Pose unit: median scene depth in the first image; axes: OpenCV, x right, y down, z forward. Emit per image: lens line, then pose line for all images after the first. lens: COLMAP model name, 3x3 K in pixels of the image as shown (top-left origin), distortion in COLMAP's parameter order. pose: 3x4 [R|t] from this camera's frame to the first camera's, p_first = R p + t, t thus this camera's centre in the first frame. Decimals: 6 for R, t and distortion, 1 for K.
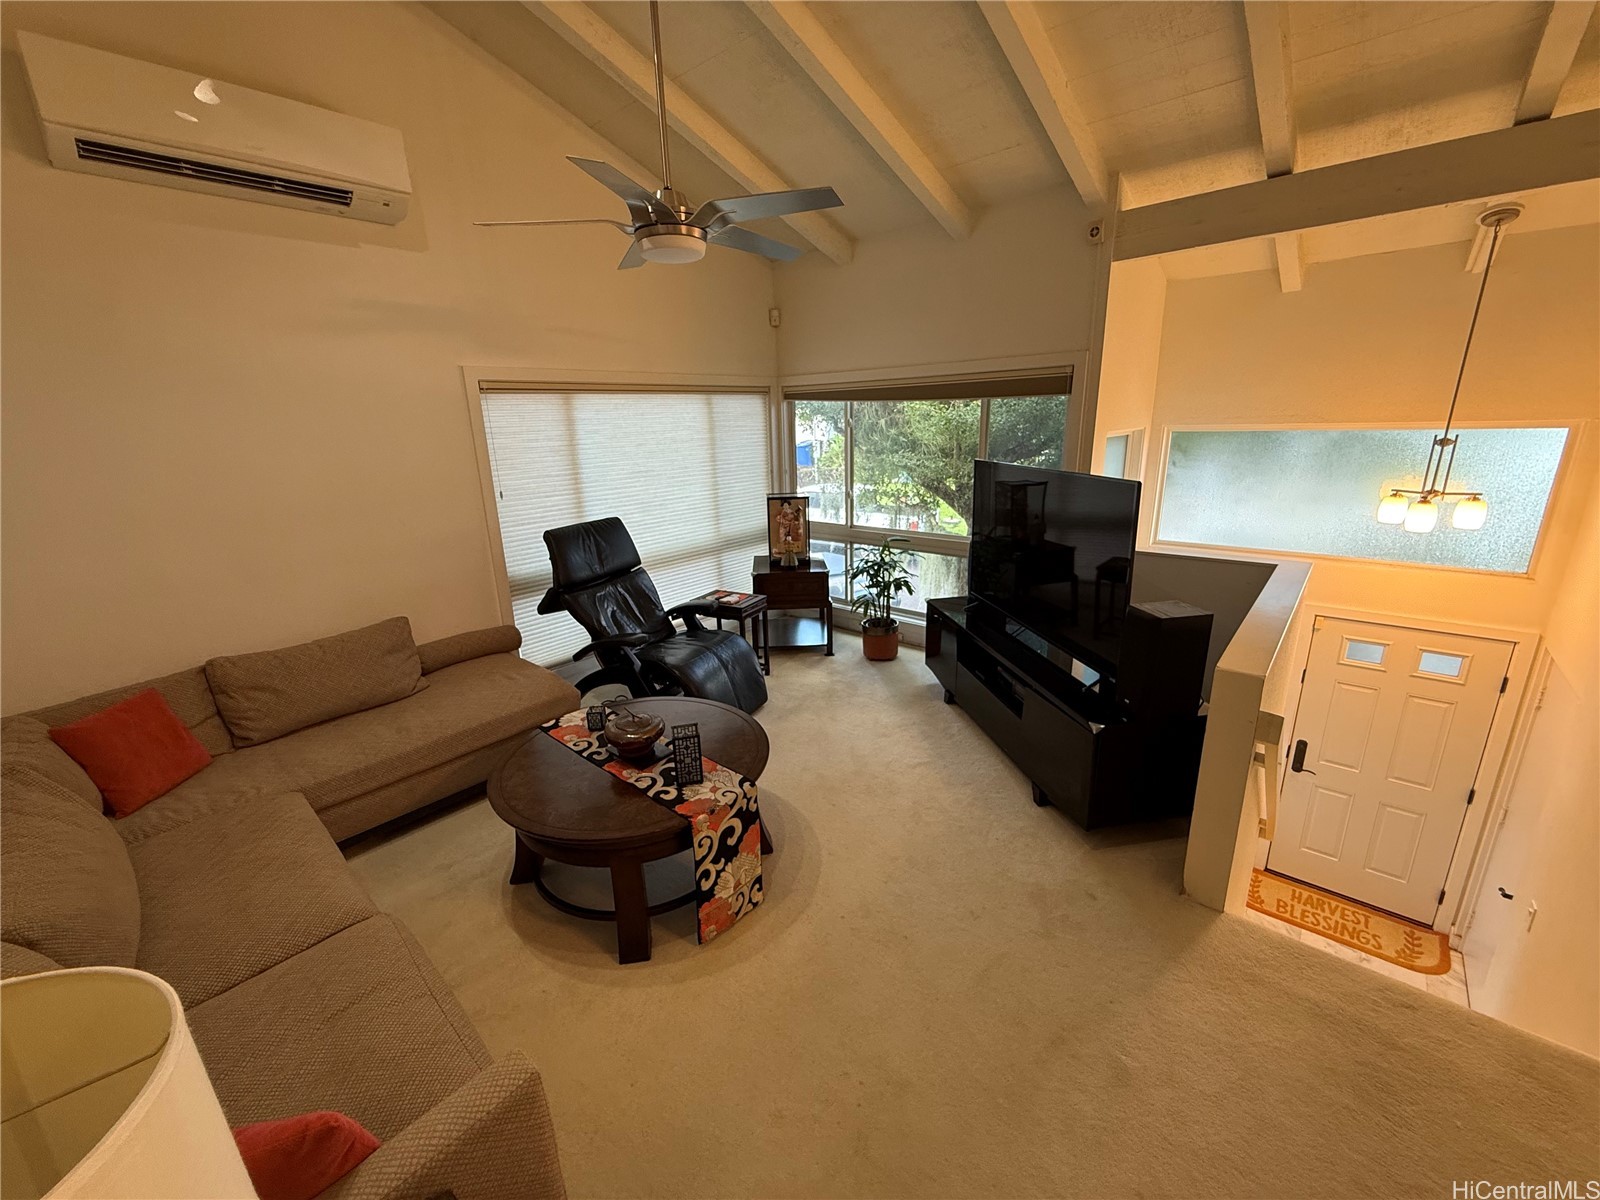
lens RADIAL K [[637.3, 0, 802.5], [0, 637.3, 602.4], [0, 0, 1]] dist [-0.000081, -0.000798]
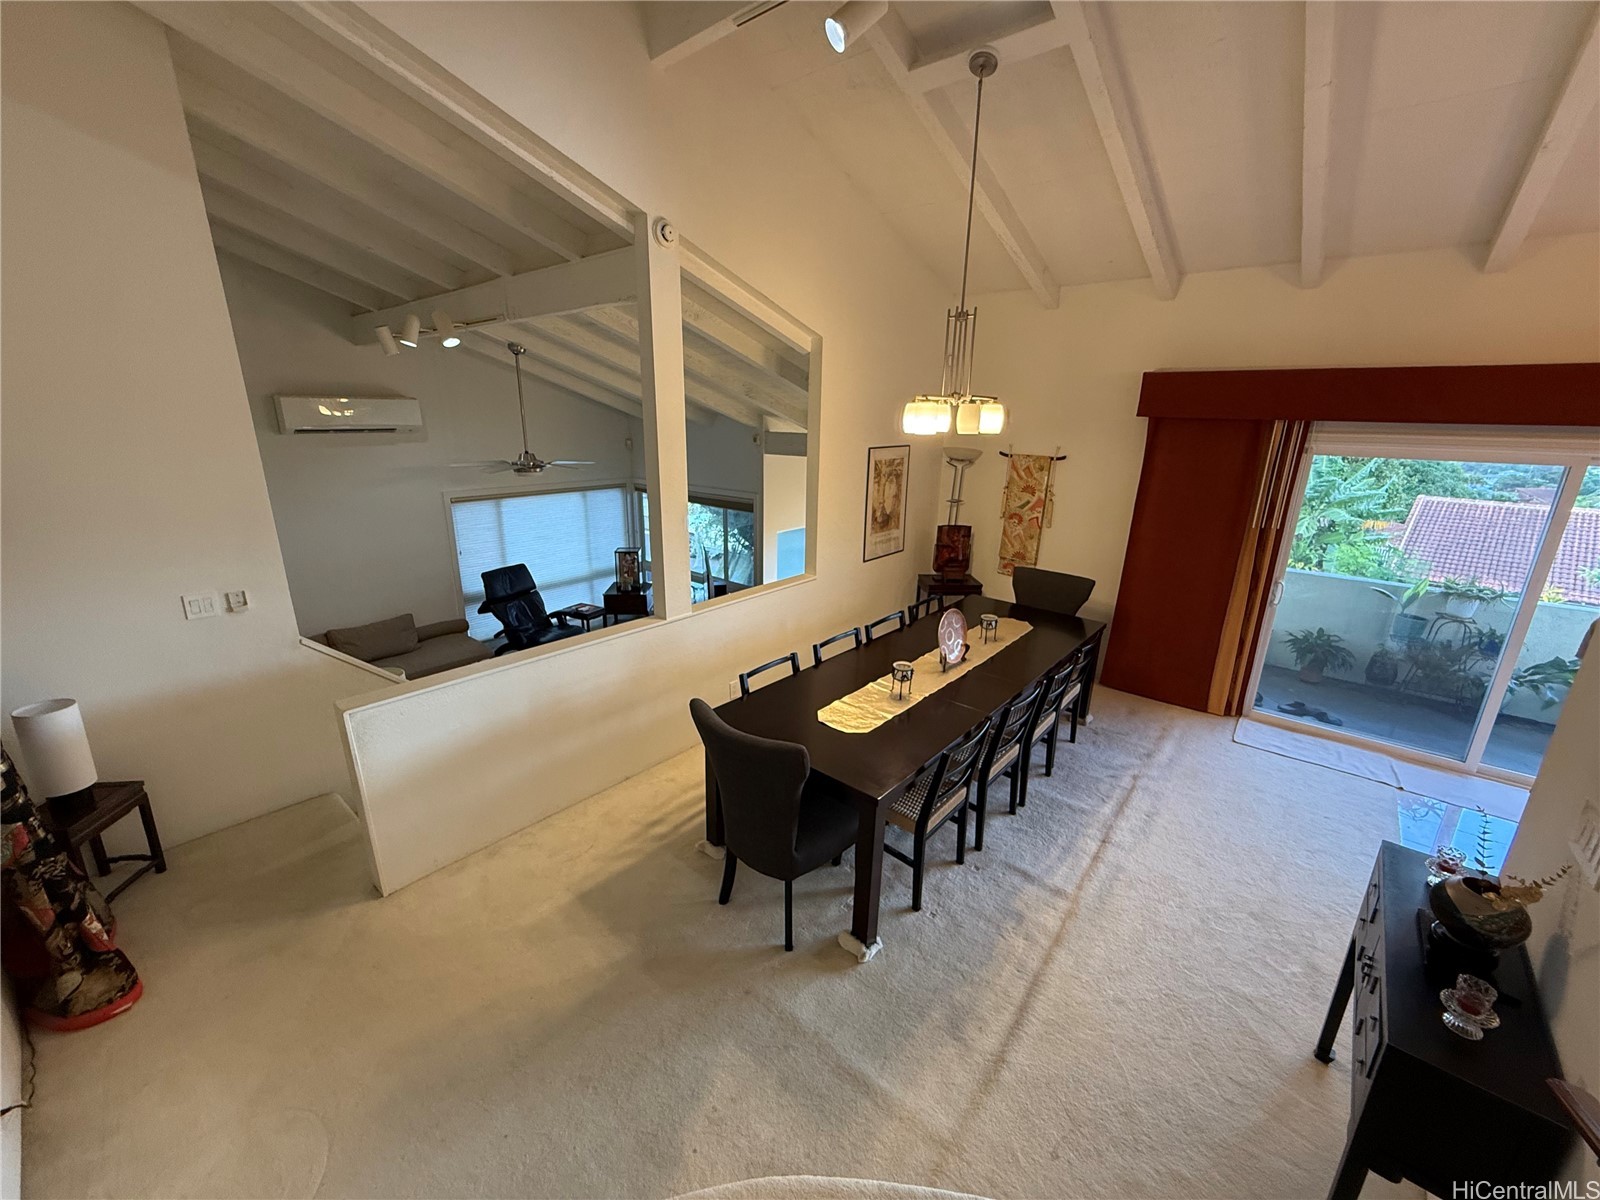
lens RADIAL K [[637.3, 0, 796.3], [0, 637.3, 595.9], [0, 0, 1]] dist [-0.000081, -0.000798]
pose [[0.999112, 0.037309, 0.019556, 0.495980], [-0.037250, 0.999300, -0.003372, -0.062904], [-0.019668, 0.002640, 0.999803, -0.926695]]
